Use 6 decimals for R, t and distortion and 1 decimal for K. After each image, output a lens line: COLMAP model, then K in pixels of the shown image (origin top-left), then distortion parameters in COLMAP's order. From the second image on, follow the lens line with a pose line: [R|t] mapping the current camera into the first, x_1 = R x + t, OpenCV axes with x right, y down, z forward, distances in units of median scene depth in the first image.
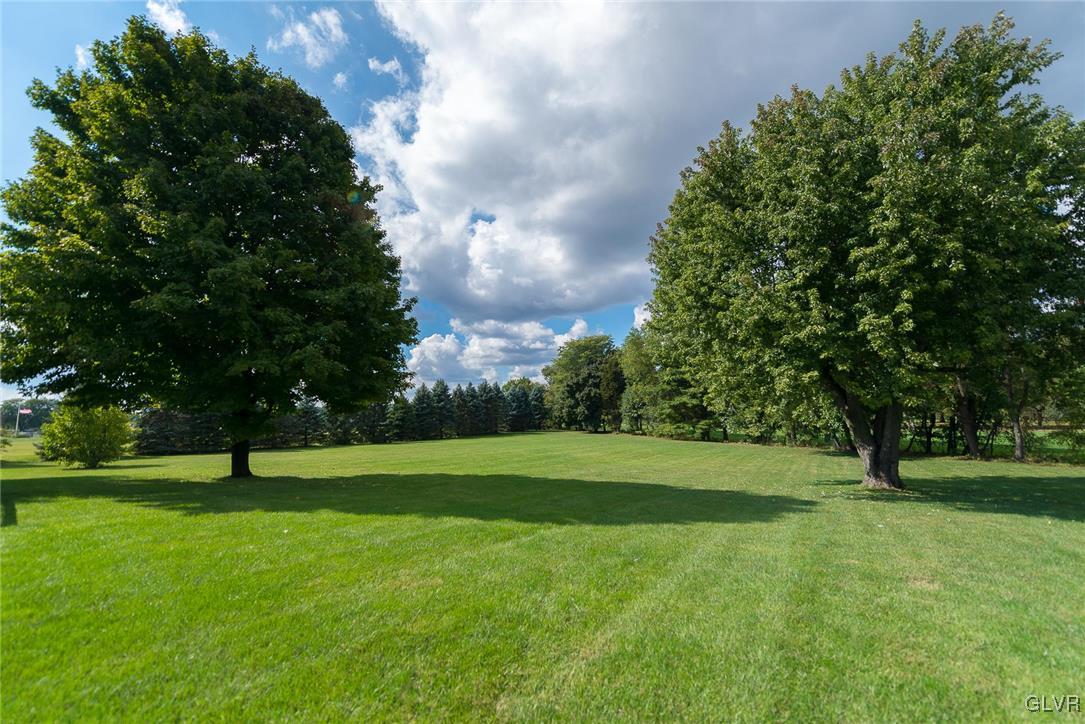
lens RADIAL K [[444.7, 0, 542.5], [0, 444.7, 362.0], [0, 0, 1]] dist [0.008919, -0.000069]
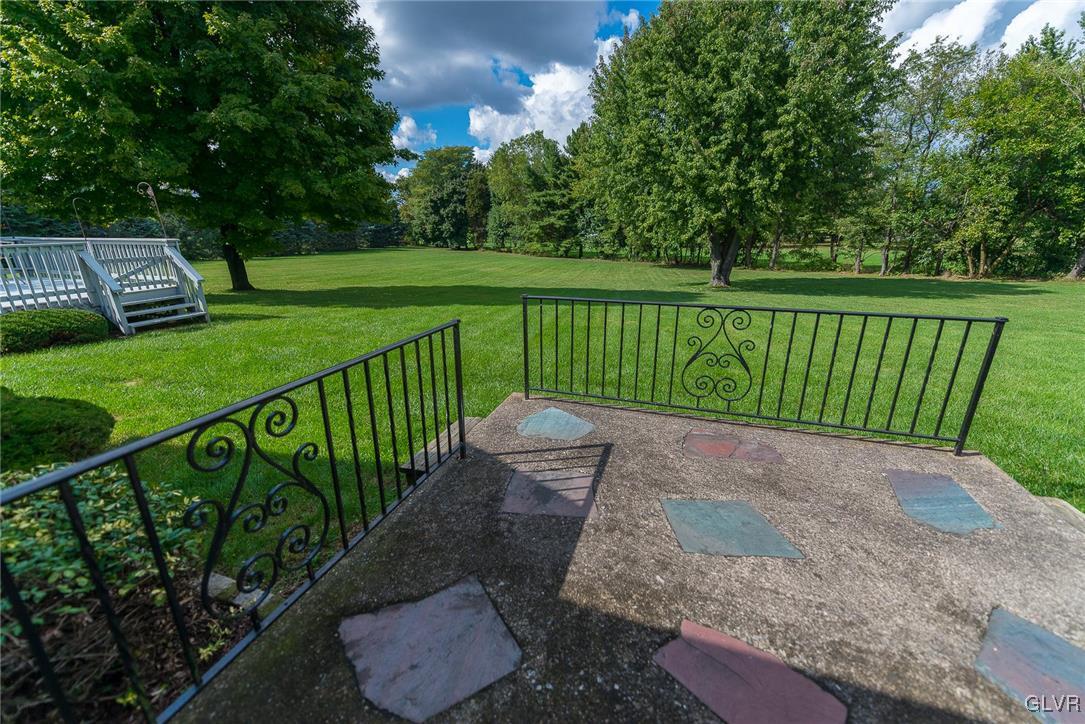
lens RADIAL K [[429.2, 0, 538.3], [0, 429.2, 362.7], [0, 0, 1]] dist [0.022577, -0.000107]
pose [[0.934992, -0.083541, 0.344689, -0.103799], [-0.062566, 0.917771, 0.392151, -0.009341], [-0.349106, -0.388224, 0.852882, -0.054548]]
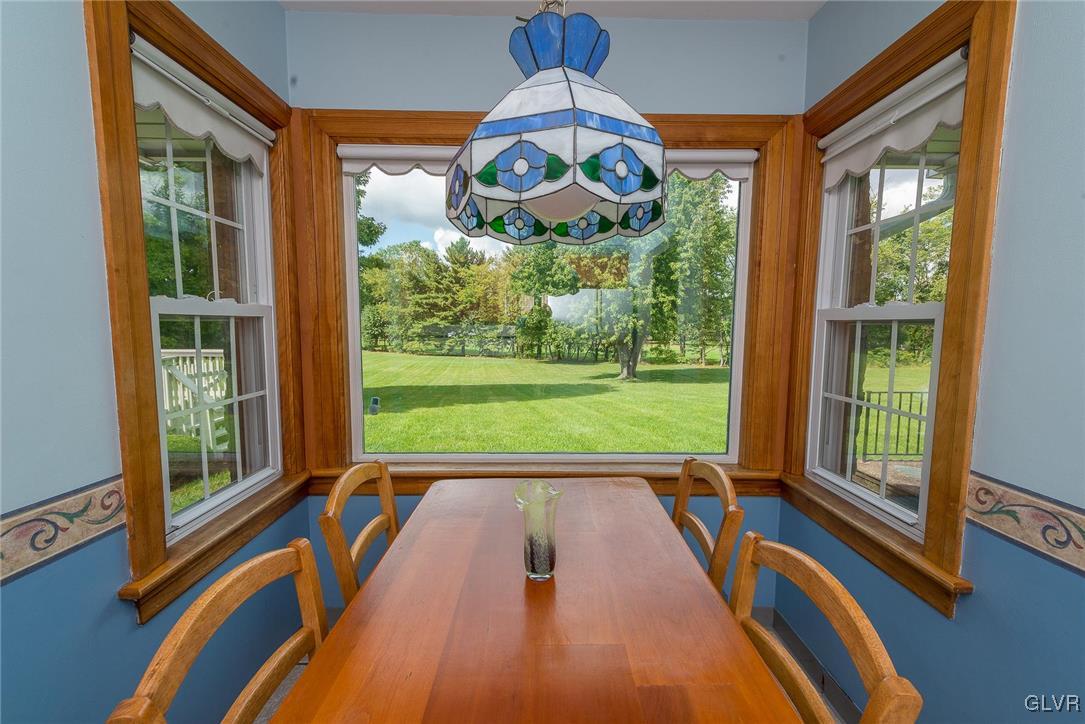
lens RADIAL K [[429.2, 0, 538.3], [0, 429.2, 362.7], [0, 0, 1]] dist [0.022577, -0.000107]
pose [[0.761633, -0.025679, 0.647500, -0.176333], [-0.098324, 0.983066, 0.154642, -0.007784], [-0.640506, -0.181445, 0.746210, -0.028784]]
